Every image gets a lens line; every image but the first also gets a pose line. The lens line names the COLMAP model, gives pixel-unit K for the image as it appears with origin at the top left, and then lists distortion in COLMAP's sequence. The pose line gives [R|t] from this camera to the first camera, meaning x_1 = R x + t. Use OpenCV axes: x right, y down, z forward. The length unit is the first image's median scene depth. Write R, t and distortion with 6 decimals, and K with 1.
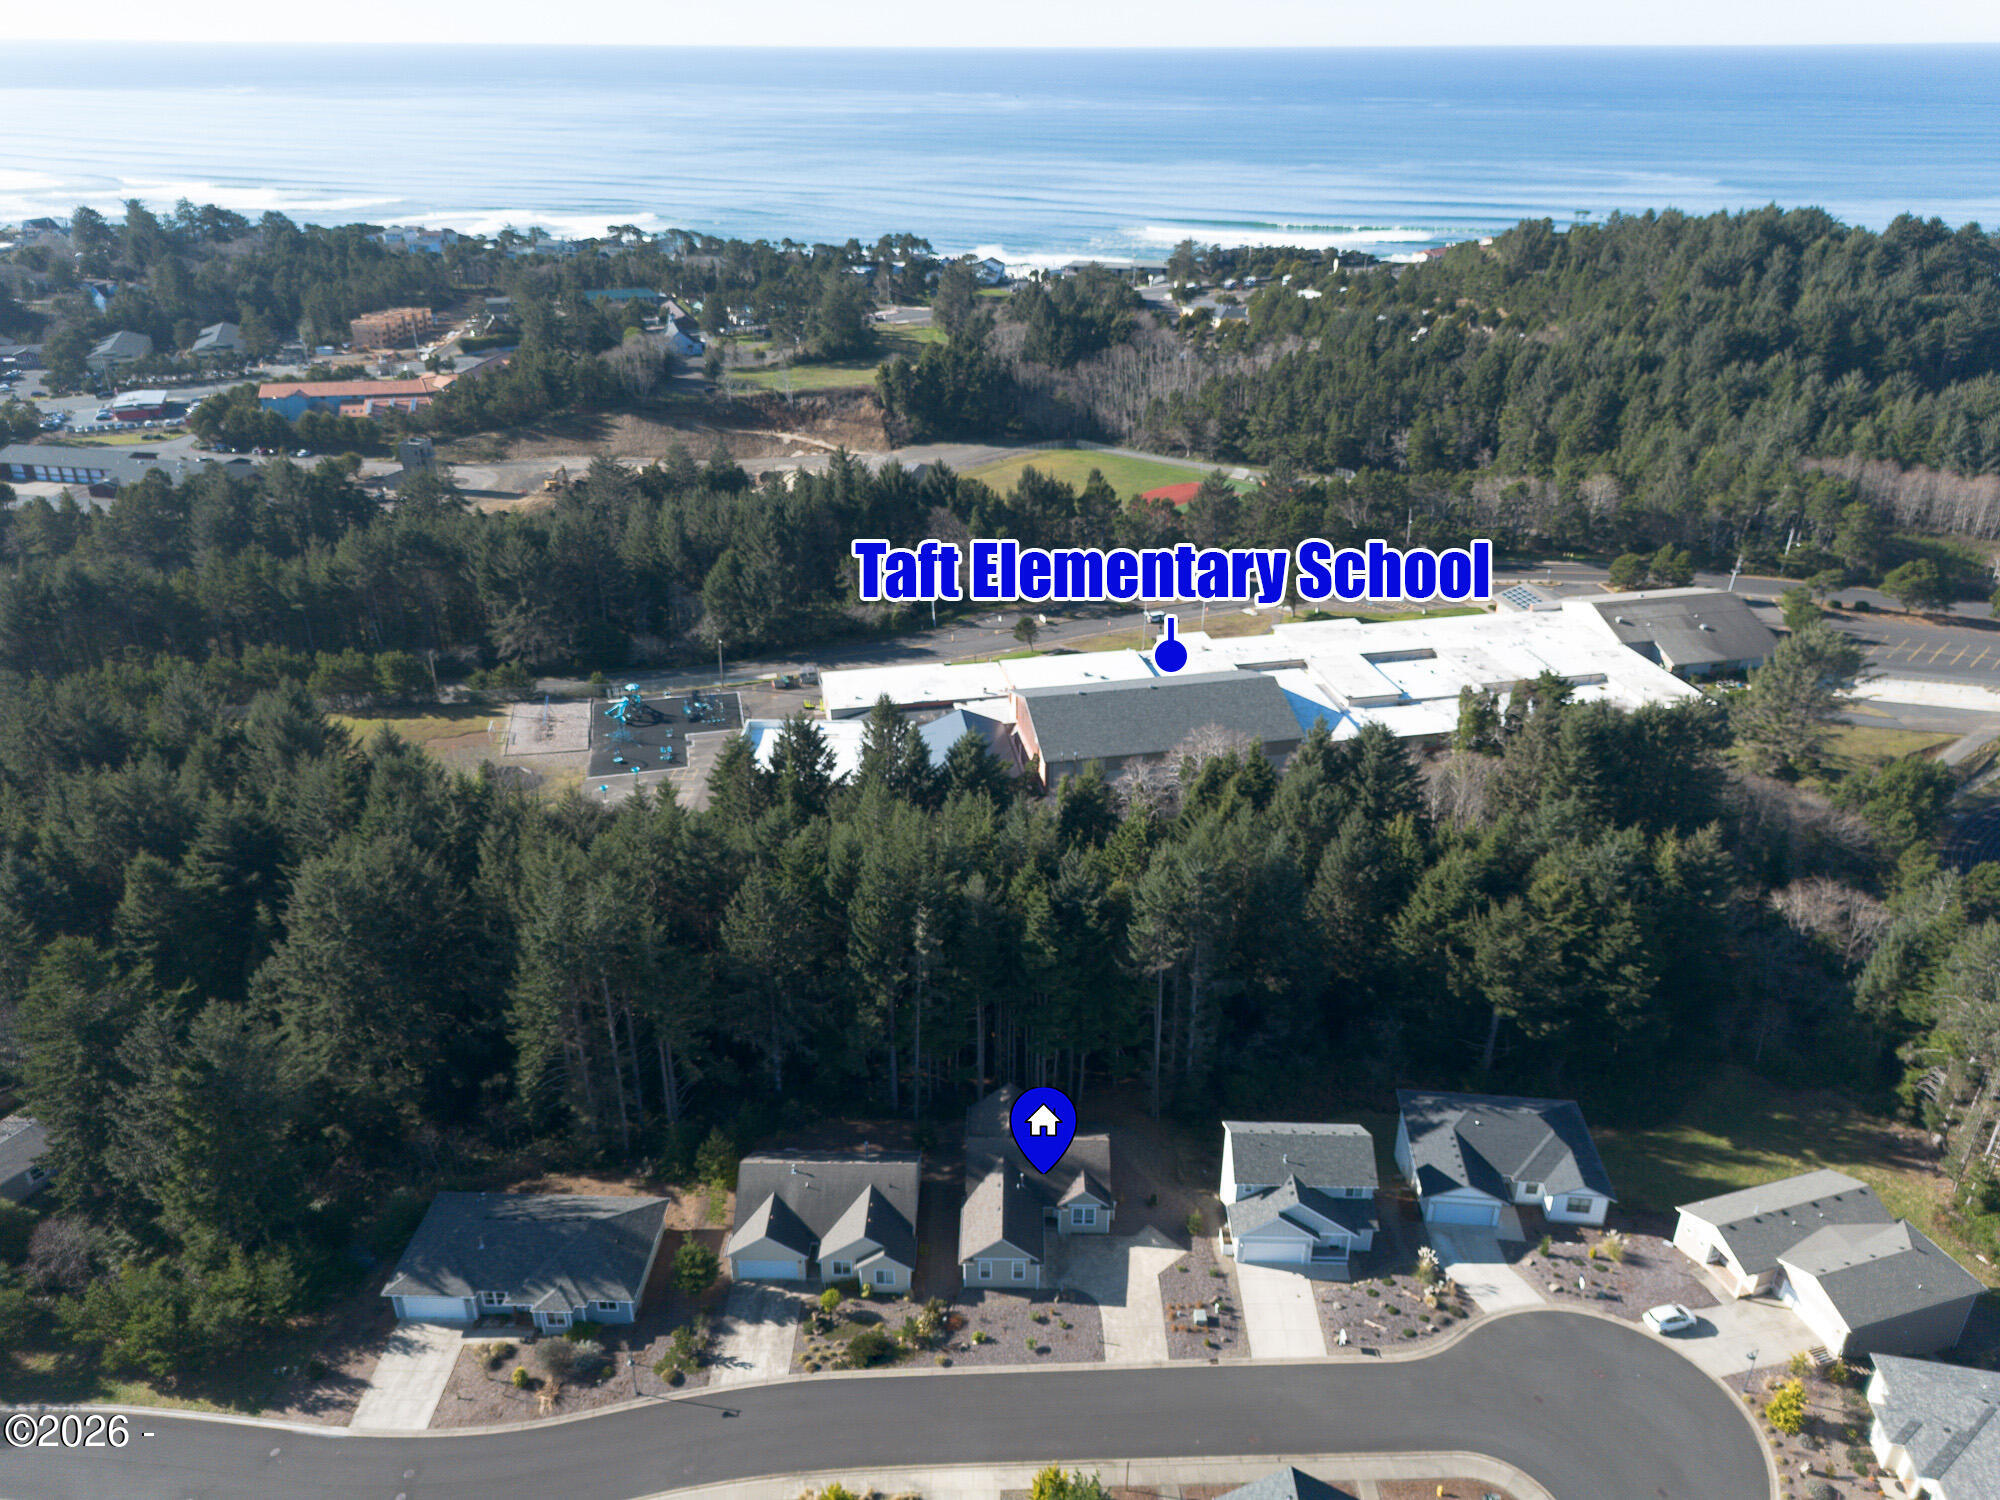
lens RADIAL K [[1405.4, 0, 1000.0], [0, 1405.4, 750.0], [0, 0, 1]] dist [0.071357, -0.066321]
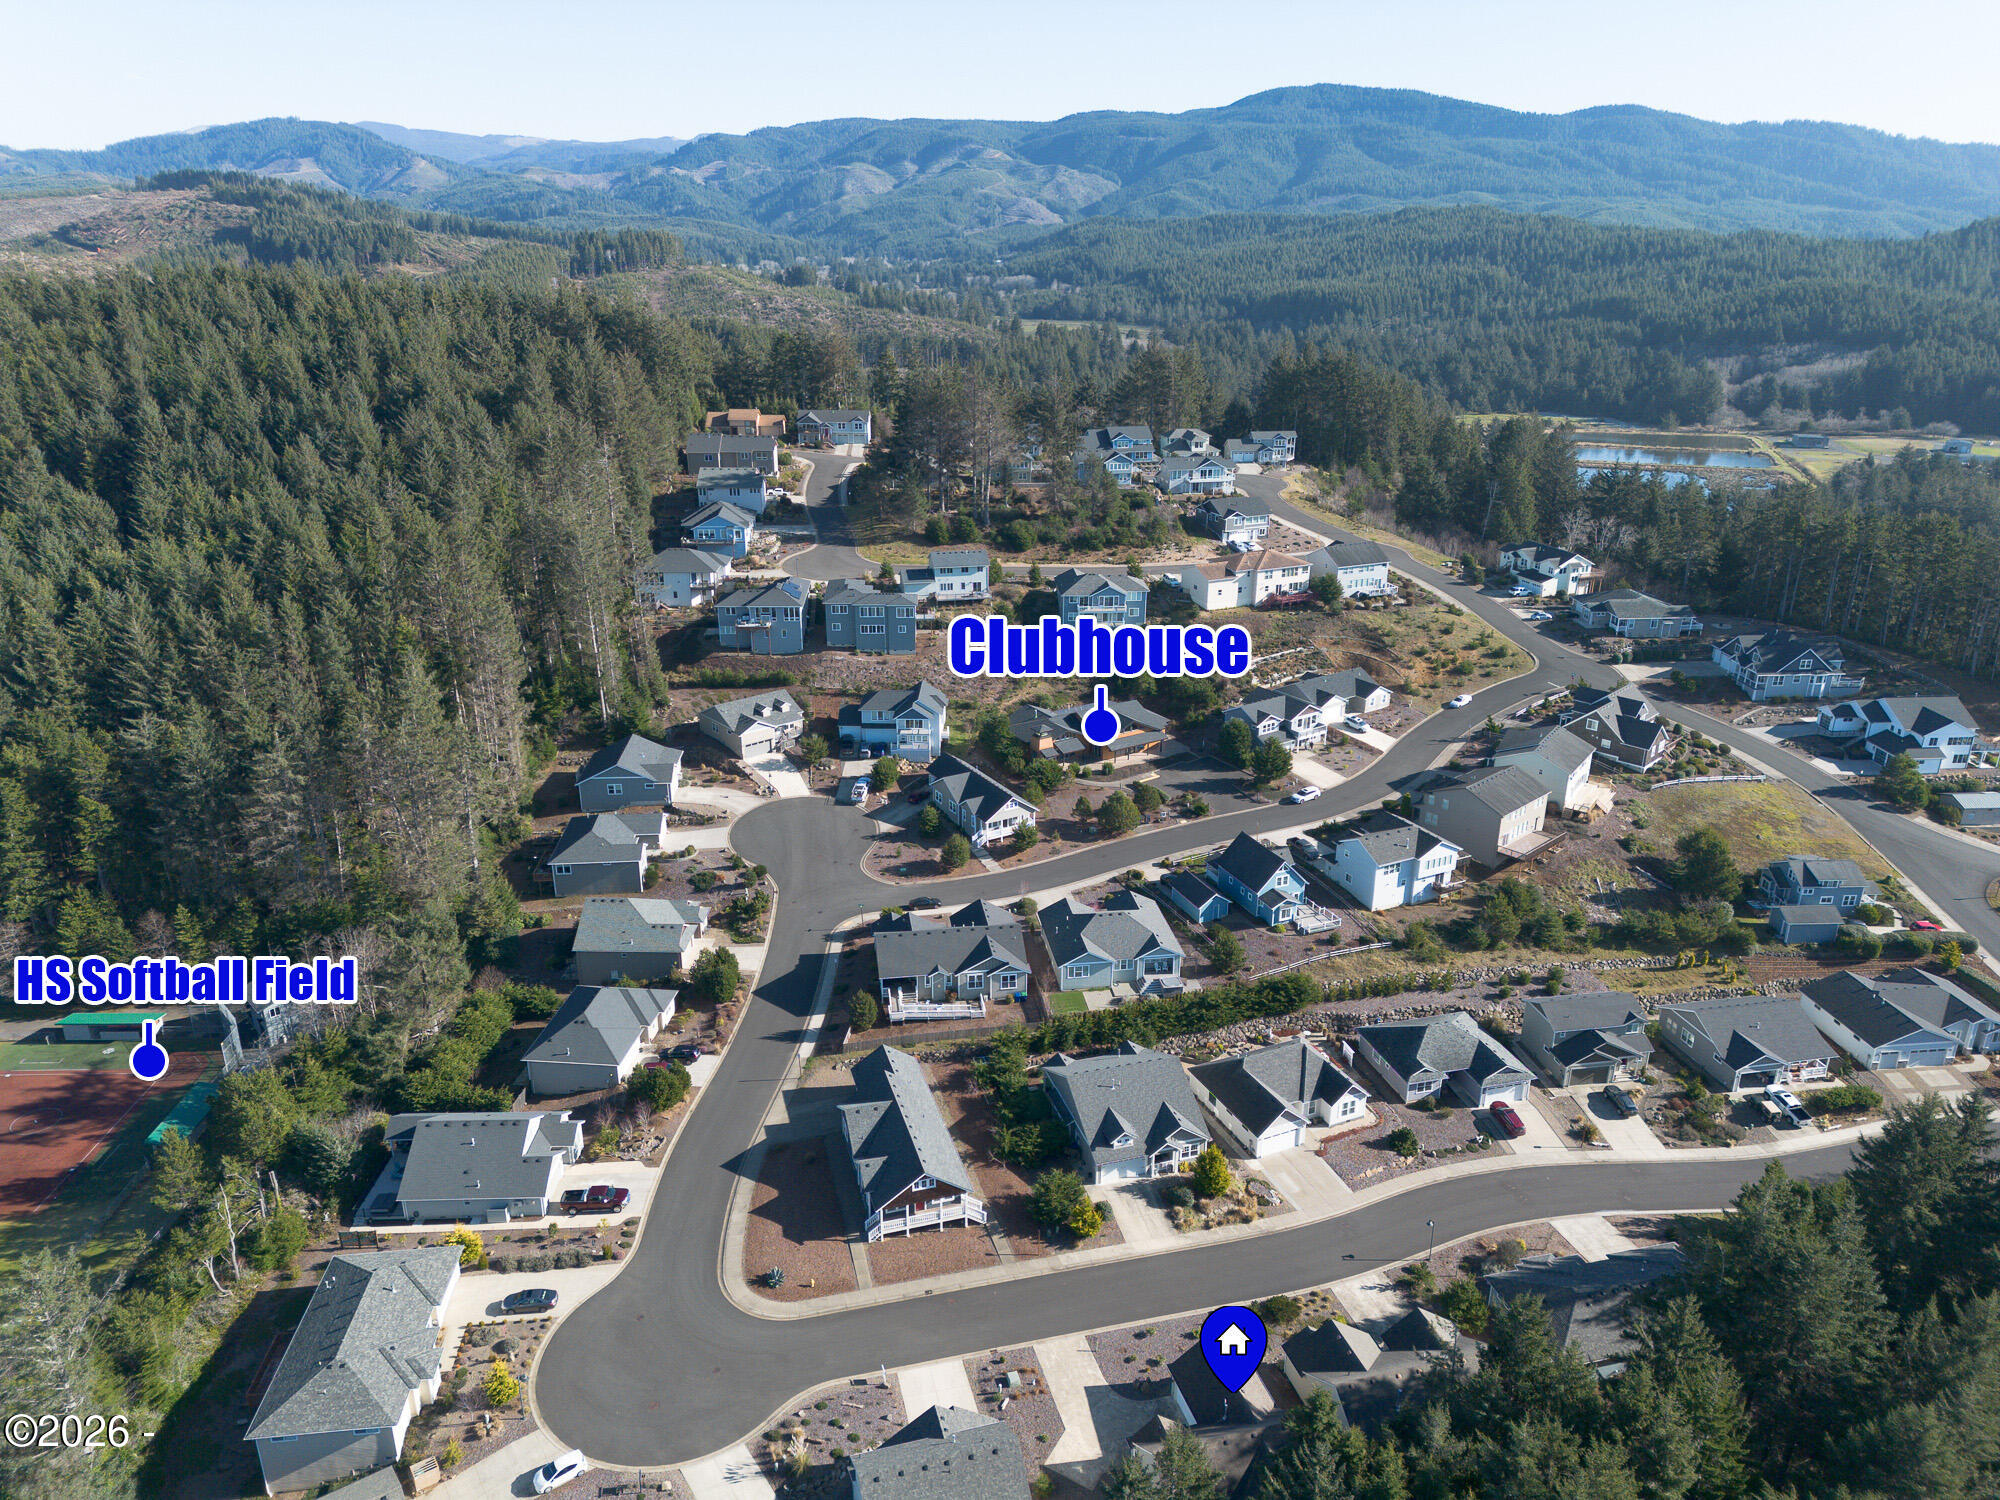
lens RADIAL K [[1405.4, 0, 1000.0], [0, 1405.4, 750.0], [0, 0, 1]] dist [0.071357, -0.066321]
pose [[-0.956328, 0.098988, -0.275022, 0.395702], [-0.135322, 0.684061, 0.716762, -0.683191], [0.259083, 0.722677, -0.640792, 1.333635]]
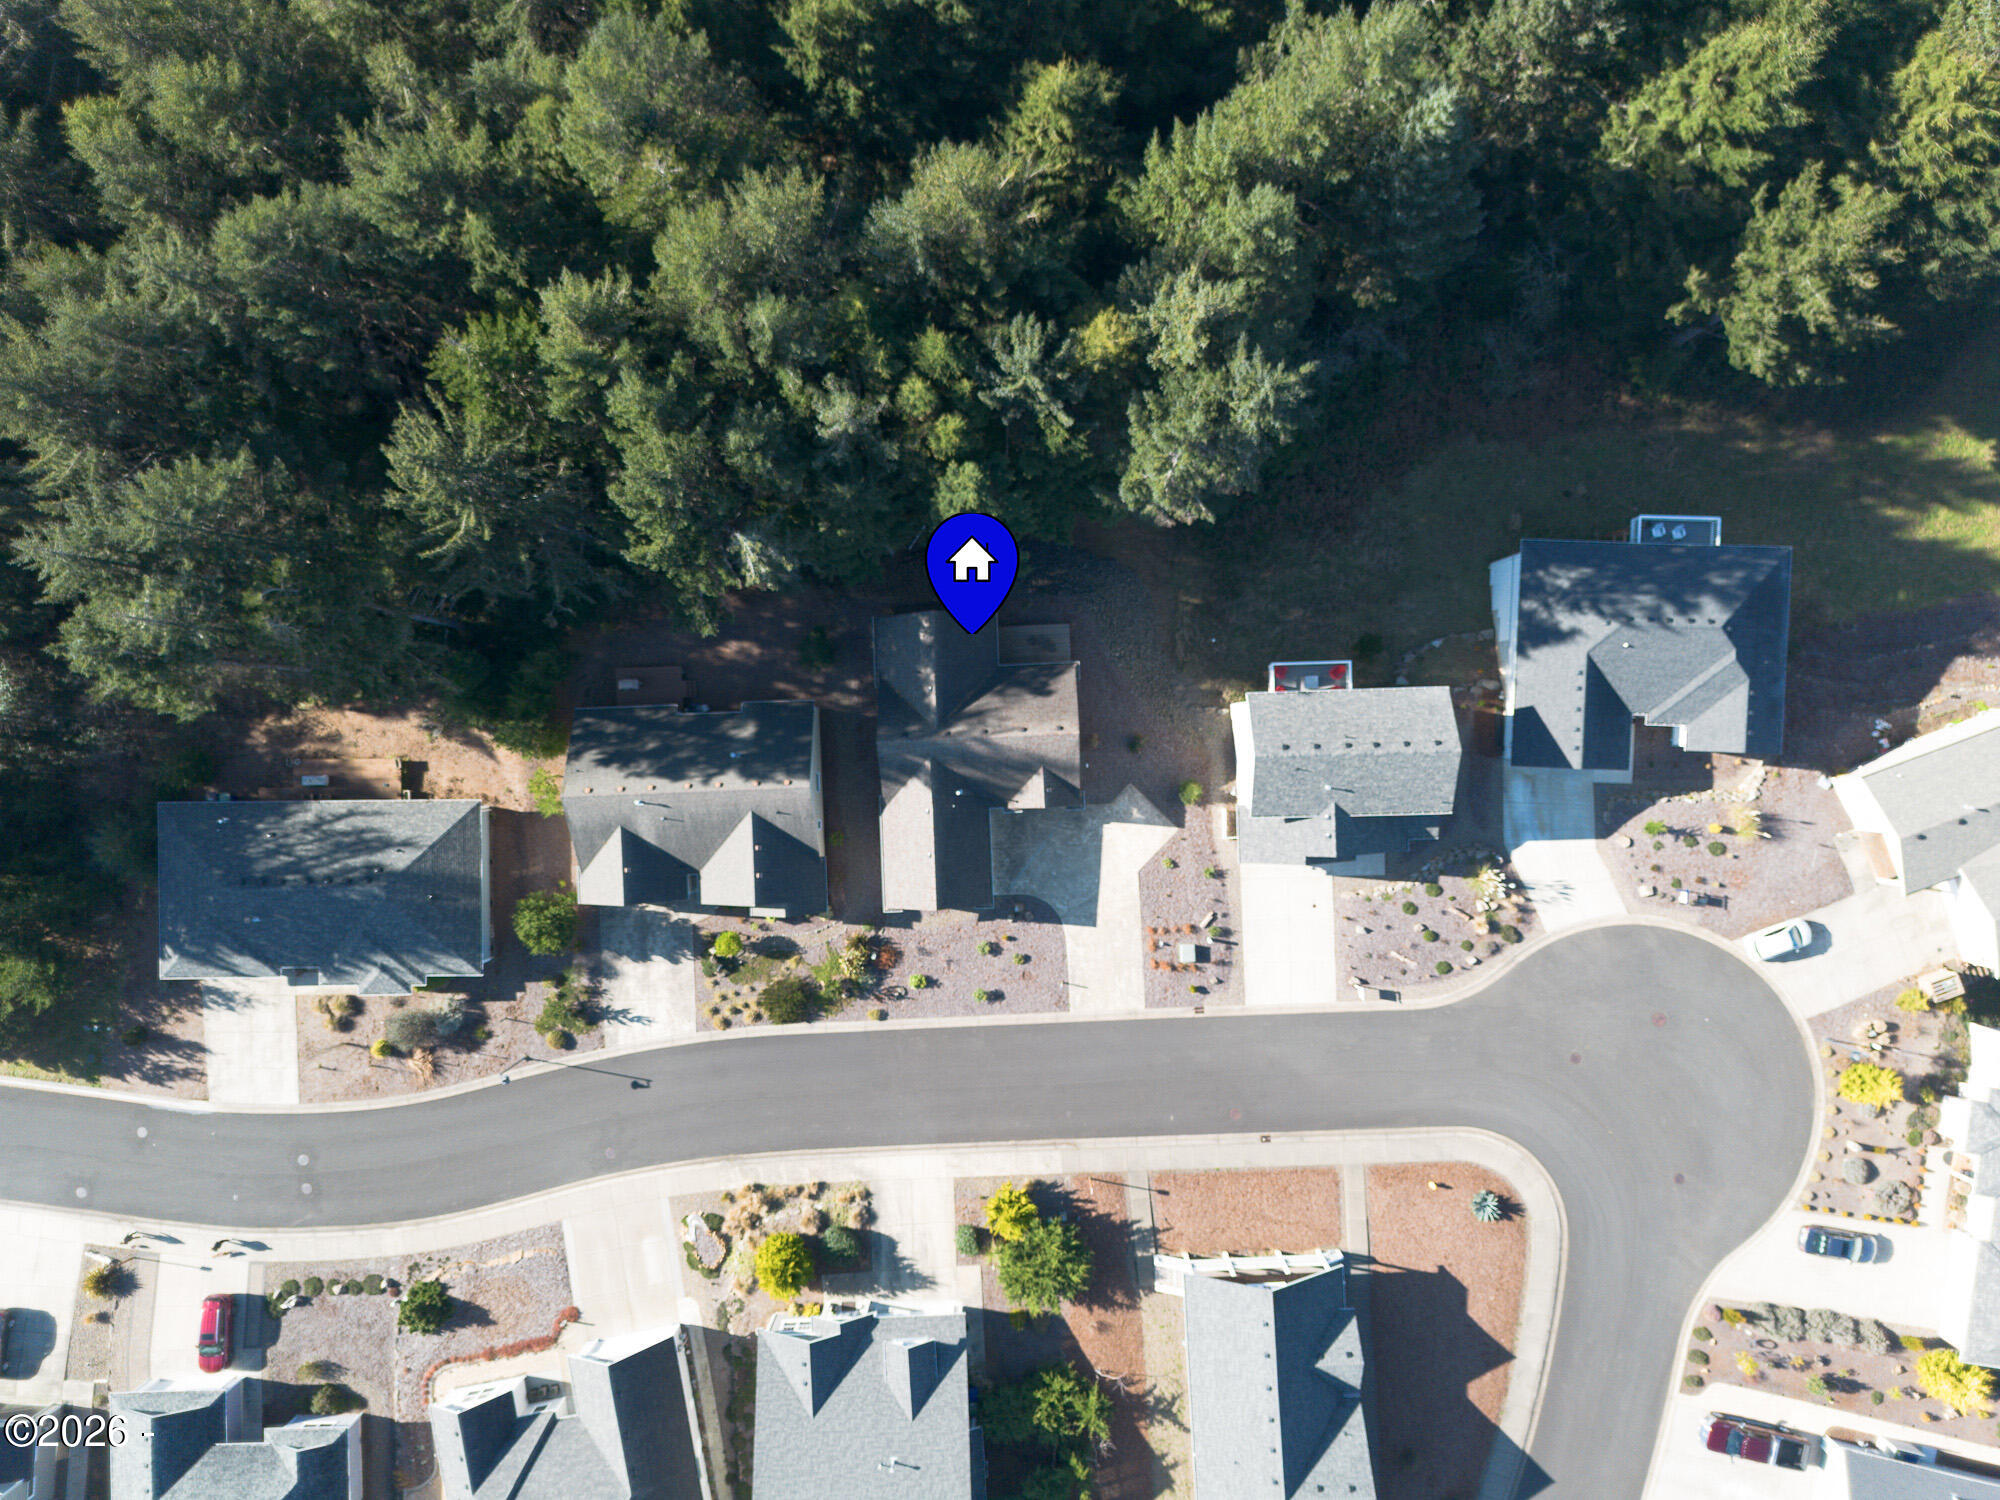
lens RADIAL K [[1405.4, 0, 1000.0], [0, 1405.4, 750.0], [0, 0, 1]] dist [0.071357, -0.066321]
pose [[0.998552, -0.051805, -0.014493, 0.051454], [0.035688, 0.436377, 0.899056, -0.375229], [-0.040251, -0.898271, 0.437594, 0.753568]]
